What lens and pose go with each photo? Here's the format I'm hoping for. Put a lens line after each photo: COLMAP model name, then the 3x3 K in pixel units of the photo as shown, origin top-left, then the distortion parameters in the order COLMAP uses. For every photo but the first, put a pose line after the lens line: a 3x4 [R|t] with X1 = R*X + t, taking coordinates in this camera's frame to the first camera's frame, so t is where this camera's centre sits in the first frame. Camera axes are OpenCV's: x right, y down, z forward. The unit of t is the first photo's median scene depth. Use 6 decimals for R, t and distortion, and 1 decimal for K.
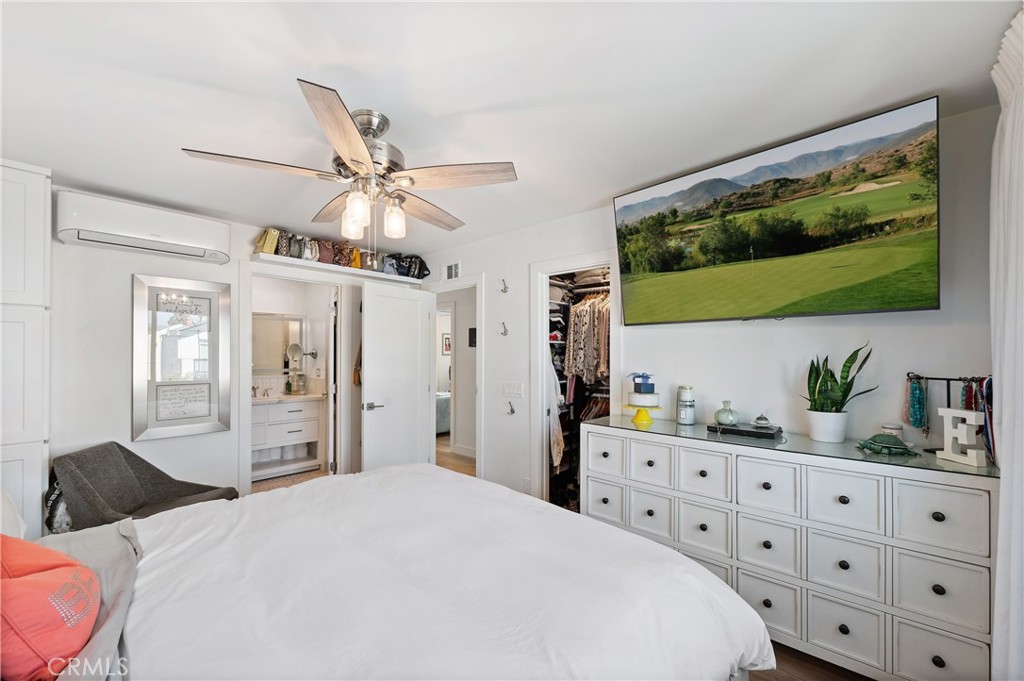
lens RADIAL K [[407.1, 0, 517.1], [0, 407.1, 345.4], [0, 0, 1]] dist [0.000035, -0.000107]
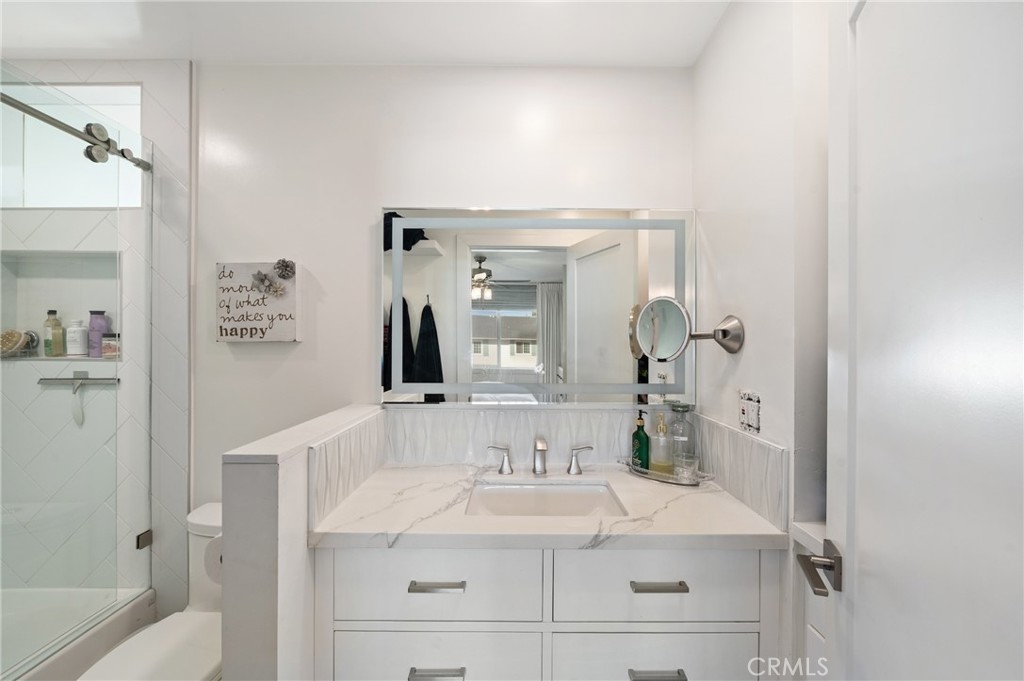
lens RADIAL K [[407.1, 0, 517.1], [0, 407.1, 345.4], [0, 0, 1]] dist [0.000035, -0.000107]
pose [[0.645944, 0.003631, -0.763376, -0.390225], [0.006062, 0.999933, 0.009886, 0.024052], [0.763361, -0.011014, 0.645879, 0.734146]]
